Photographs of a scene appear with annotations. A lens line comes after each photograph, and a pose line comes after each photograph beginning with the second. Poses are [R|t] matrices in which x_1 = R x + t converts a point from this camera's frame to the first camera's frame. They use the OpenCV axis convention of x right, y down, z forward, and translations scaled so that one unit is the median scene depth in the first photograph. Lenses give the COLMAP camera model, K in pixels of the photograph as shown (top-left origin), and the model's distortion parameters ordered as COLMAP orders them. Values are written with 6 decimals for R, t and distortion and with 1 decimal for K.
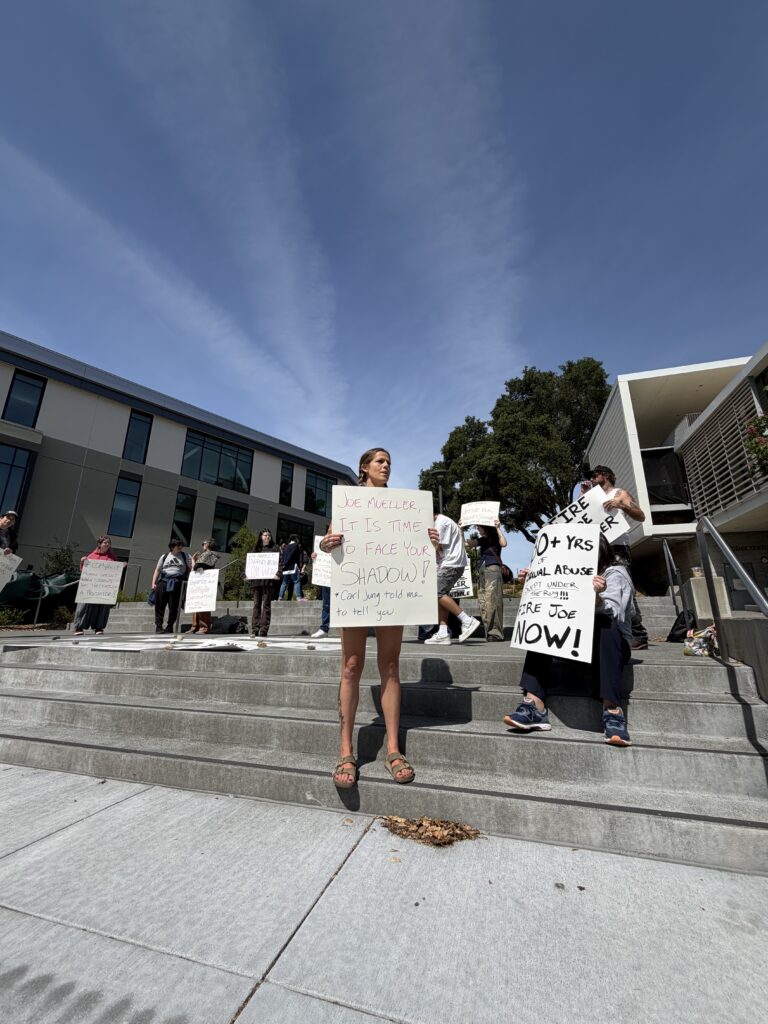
lens RADIAL K [[409.5, 0, 384.5], [0, 409.5, 511.6], [0, 0, 1]] dist [-0.002822, 0.000657]
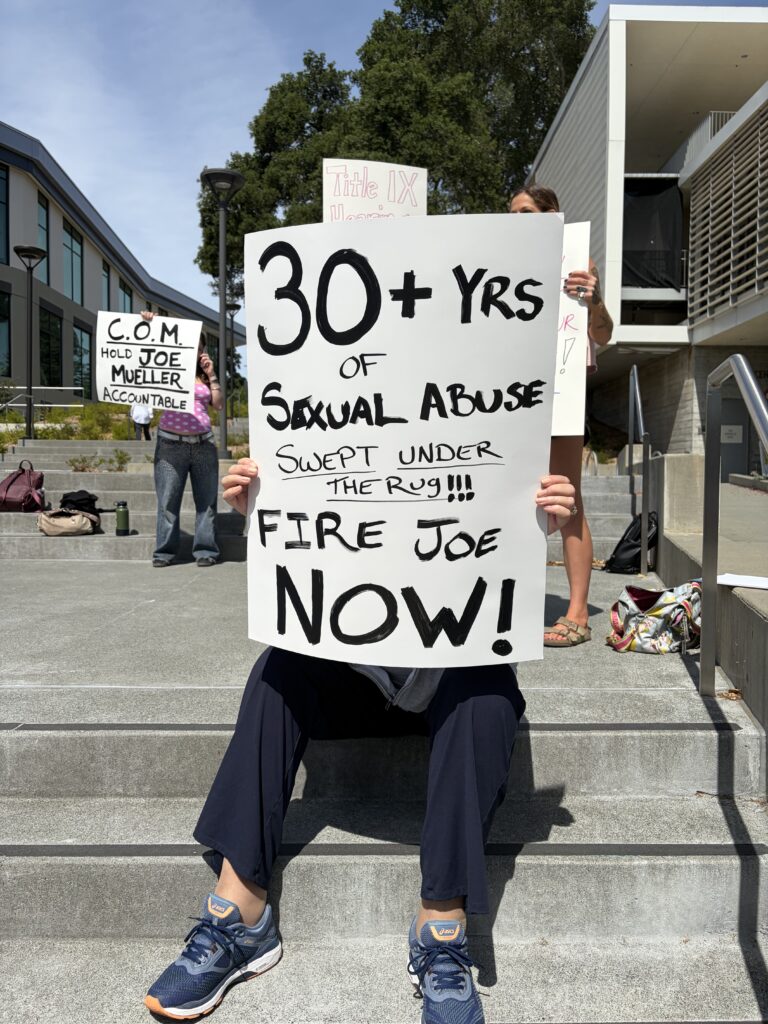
lens RADIAL K [[773.4, 0, 388.3], [0, 773.4, 518.5], [0, 0, 1]] dist [0.024815, -0.018679]
pose [[0.953877, -0.014107, 0.299867, 0.036320], [-0.079058, 0.951829, 0.296263, -0.004170], [-0.289601, -0.306305, 0.906812, 0.055698]]
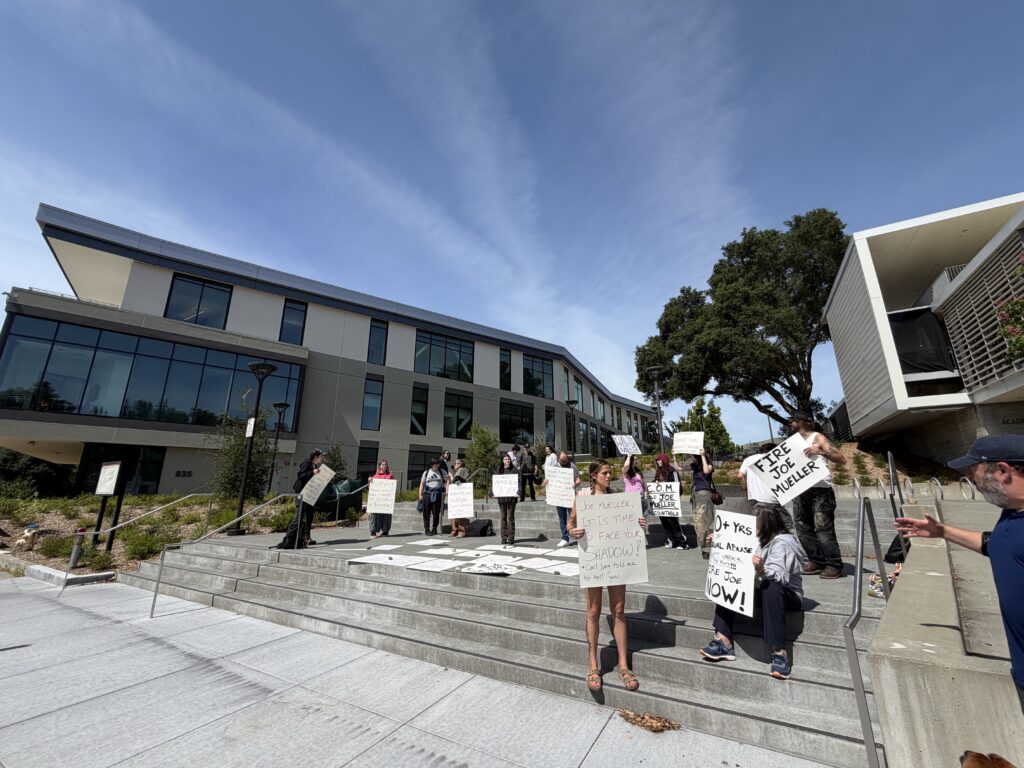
lens RADIAL K [[409.5, 0, 510.0], [0, 409.5, 383.6], [0, 0, 1]] dist [-0.002822, 0.000657]
pose [[0.973739, -0.068044, -0.217261, 0.001132], [0.069385, 0.997589, -0.001459, -0.057435], [0.216836, -0.013654, 0.976113, -0.066422]]
